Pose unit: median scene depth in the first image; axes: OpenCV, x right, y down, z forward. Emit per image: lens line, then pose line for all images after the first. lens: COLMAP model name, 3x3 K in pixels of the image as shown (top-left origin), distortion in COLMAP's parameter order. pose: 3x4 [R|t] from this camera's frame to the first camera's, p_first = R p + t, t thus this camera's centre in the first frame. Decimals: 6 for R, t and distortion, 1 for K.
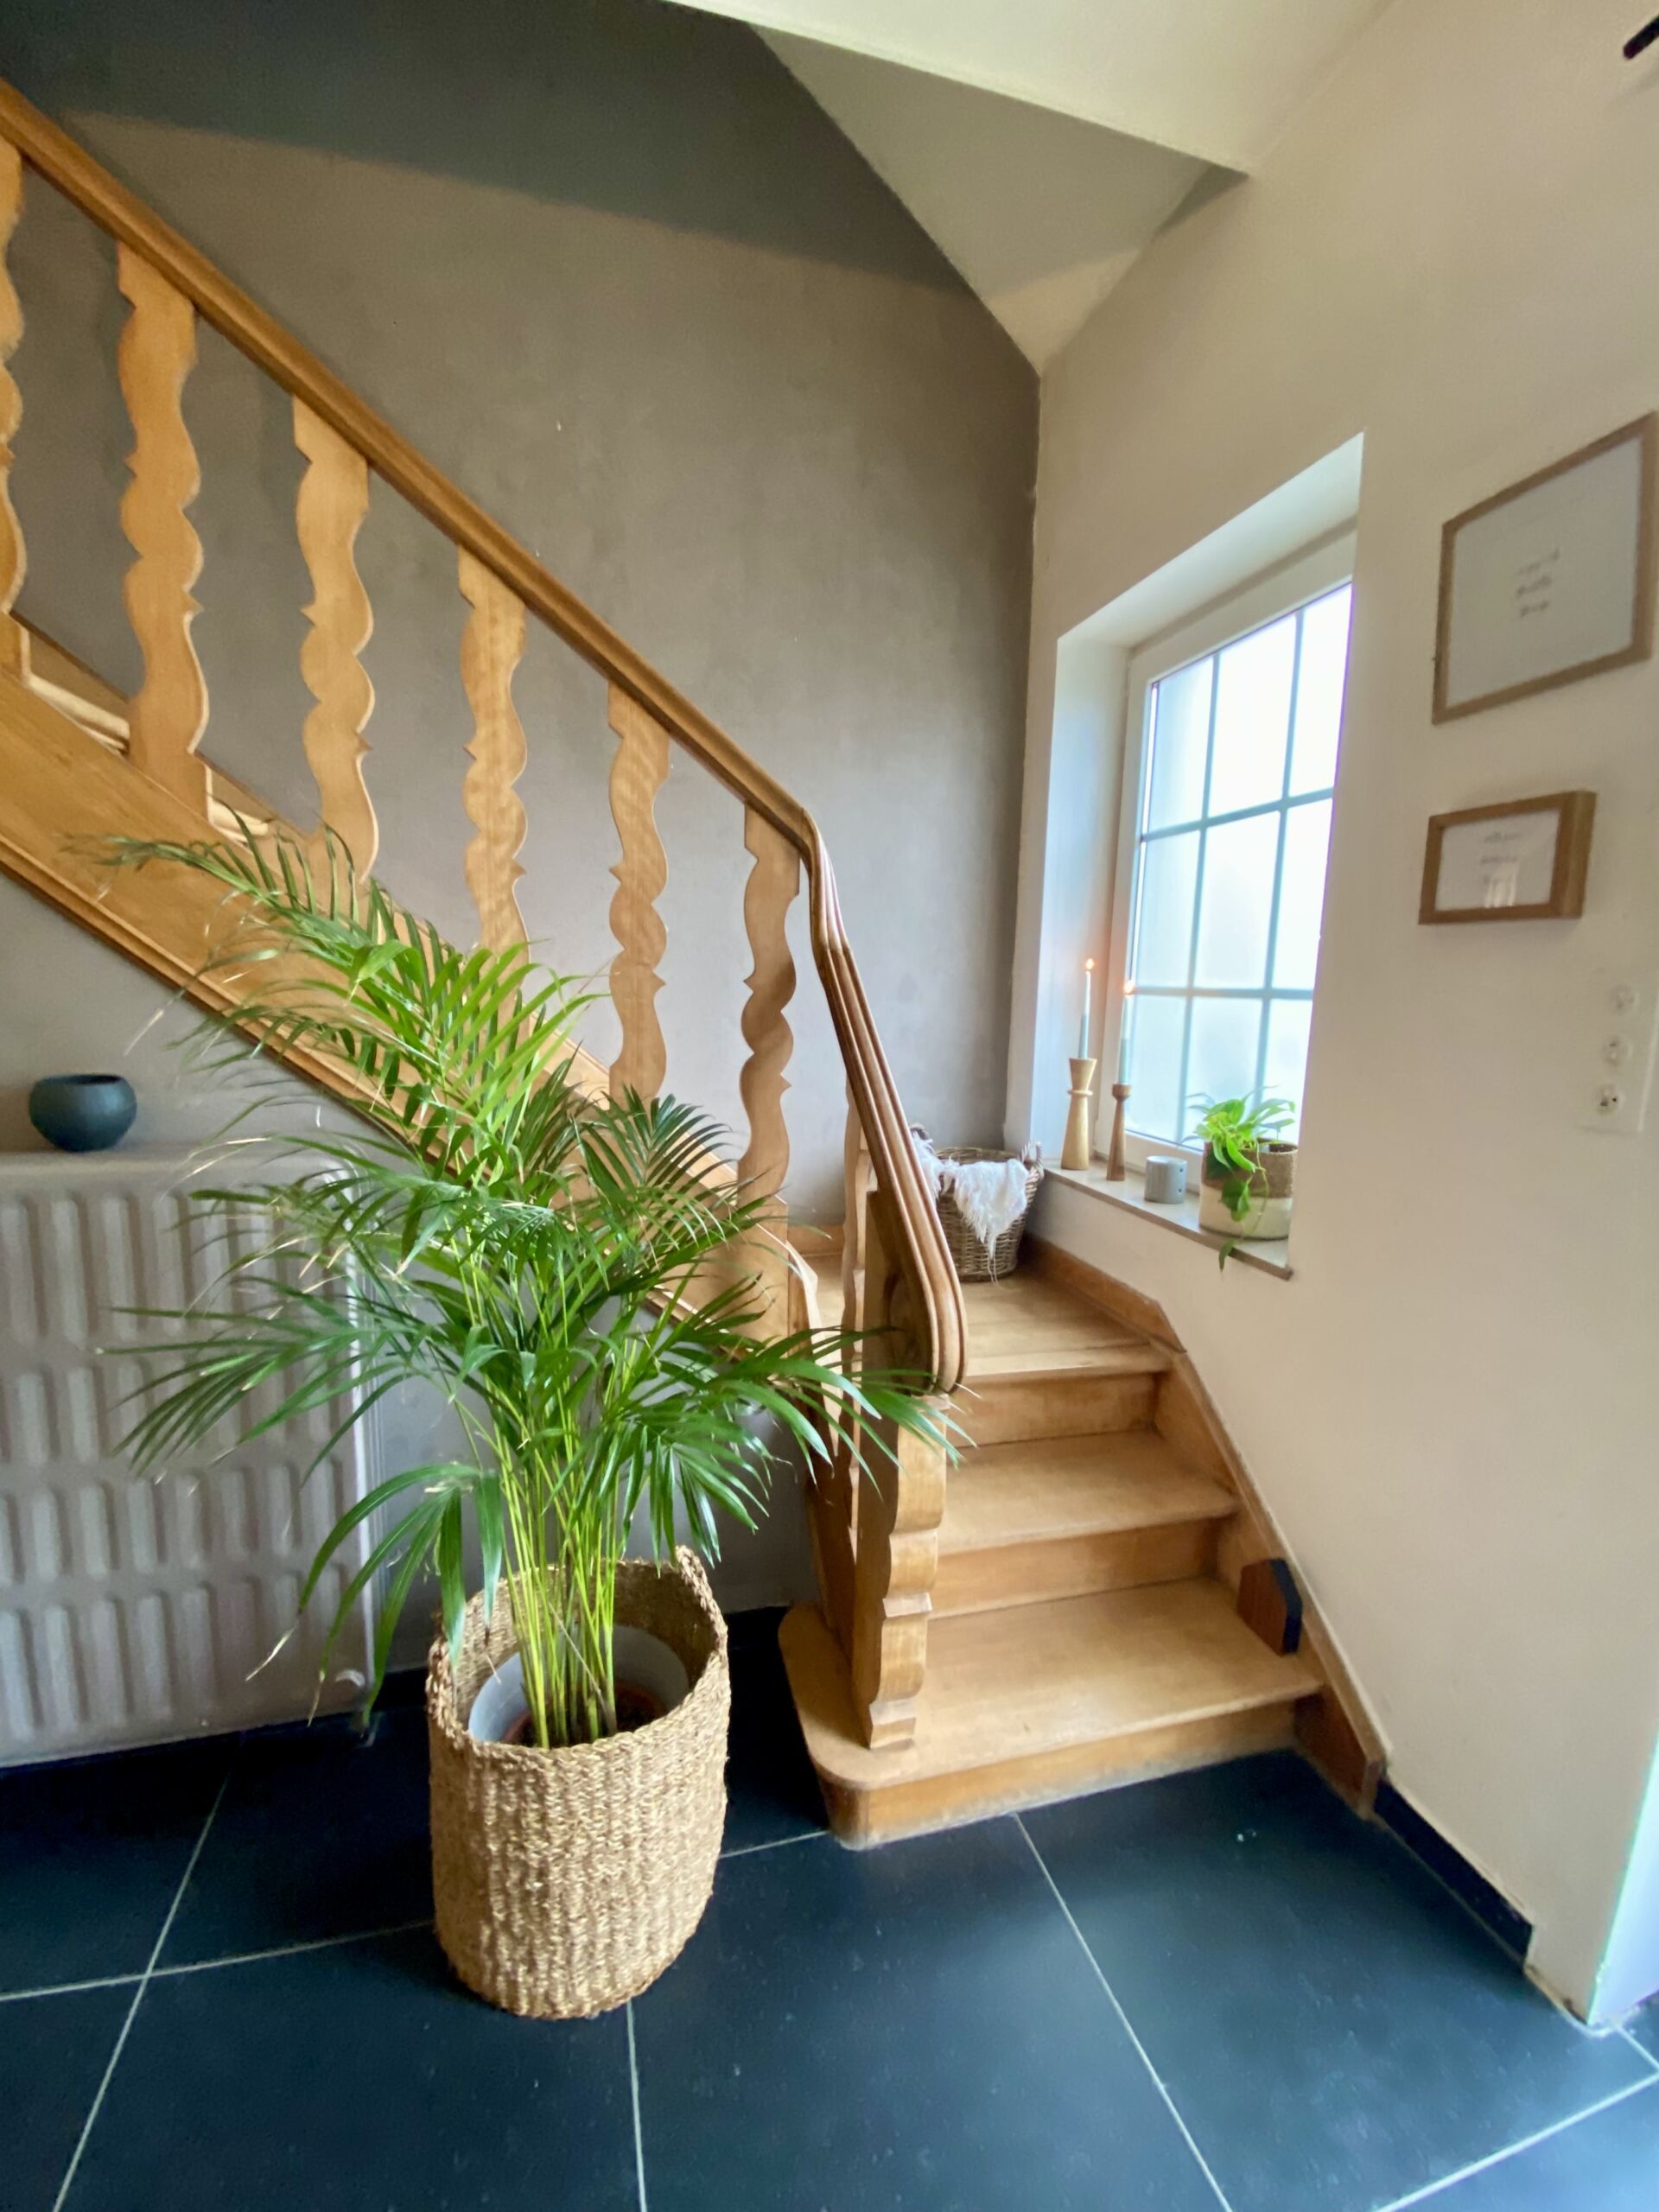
lens RADIAL K [[892.6, 0, 827.1], [0, 892.6, 1106.2], [0, 0, 1]] dist [-0.003670, -0.002657]
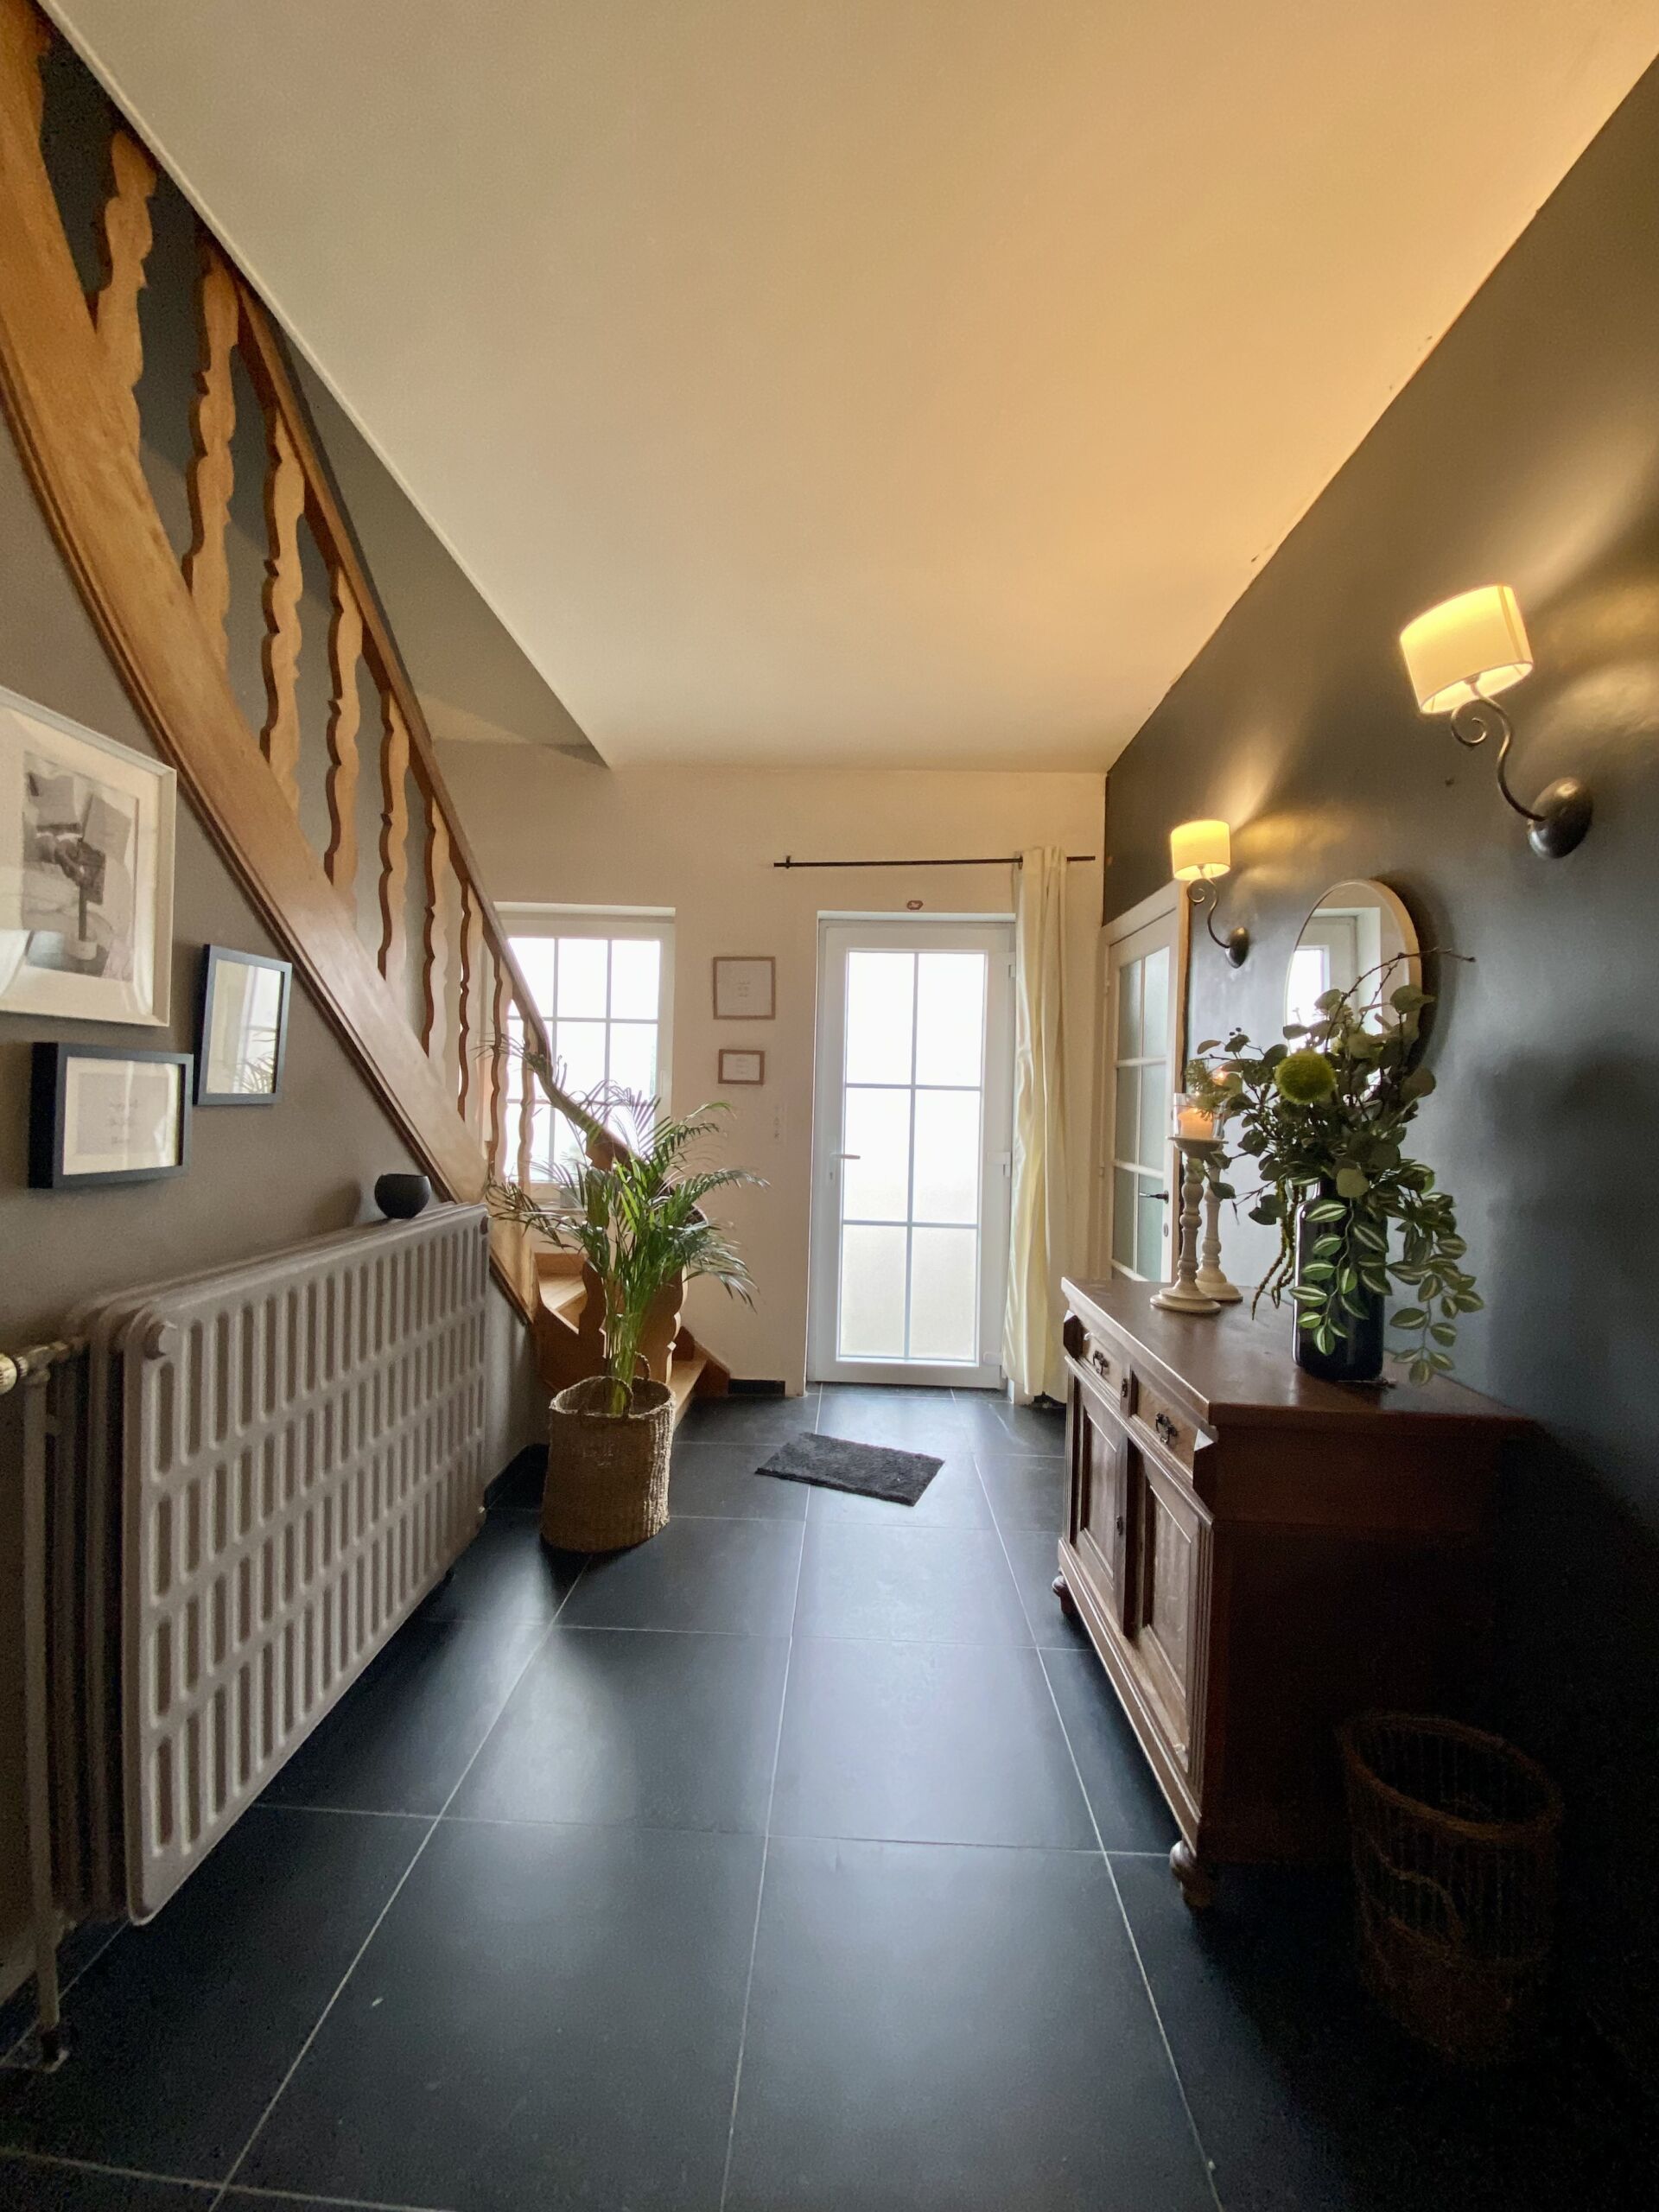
lens RADIAL K [[892.6, 0, 825.4], [0, 892.6, 1109.6], [0, 0, 1]] dist [-0.003670, -0.002657]
pose [[0.301219, -0.027754, 0.953151, -2.327486], [0.113501, 0.993514, -0.006940, -0.058818], [-0.946776, 0.110274, 0.302416, -0.277806]]
